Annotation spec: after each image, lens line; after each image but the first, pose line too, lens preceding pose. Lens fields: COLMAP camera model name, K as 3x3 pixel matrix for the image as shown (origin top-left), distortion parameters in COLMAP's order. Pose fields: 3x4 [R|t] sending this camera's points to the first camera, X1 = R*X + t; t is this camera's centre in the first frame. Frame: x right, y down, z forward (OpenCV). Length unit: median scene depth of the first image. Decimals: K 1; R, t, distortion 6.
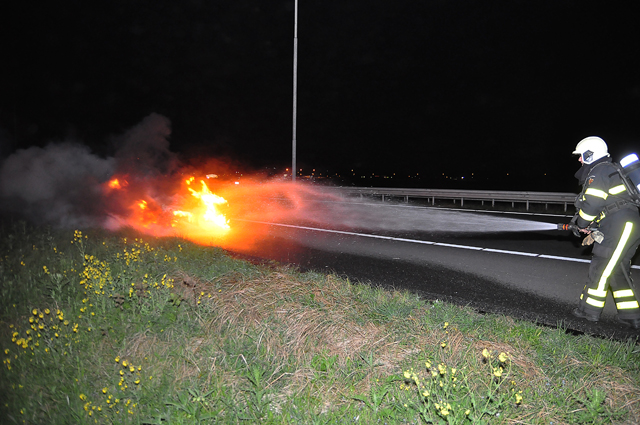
lens RADIAL K [[466.4, 0, 320.0], [0, 466.4, 212.5], [0, 0, 1]] dist [-0.103928, 0.086212]
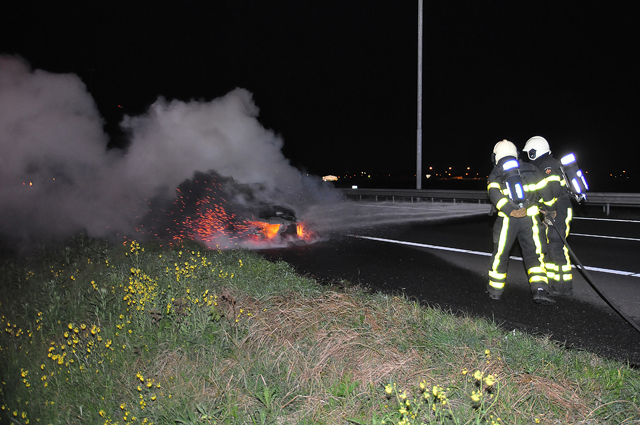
lens RADIAL K [[641.4, 0, 320.0], [0, 641.4, 212.5], [0, 0, 1]] dist [-0.000797, 0.011441]
pose [[0.966632, 0.001296, -0.256166, 0.191559], [-0.007694, 0.999683, -0.023977, 0.015293], [0.256053, 0.025148, 0.966335, -0.137397]]
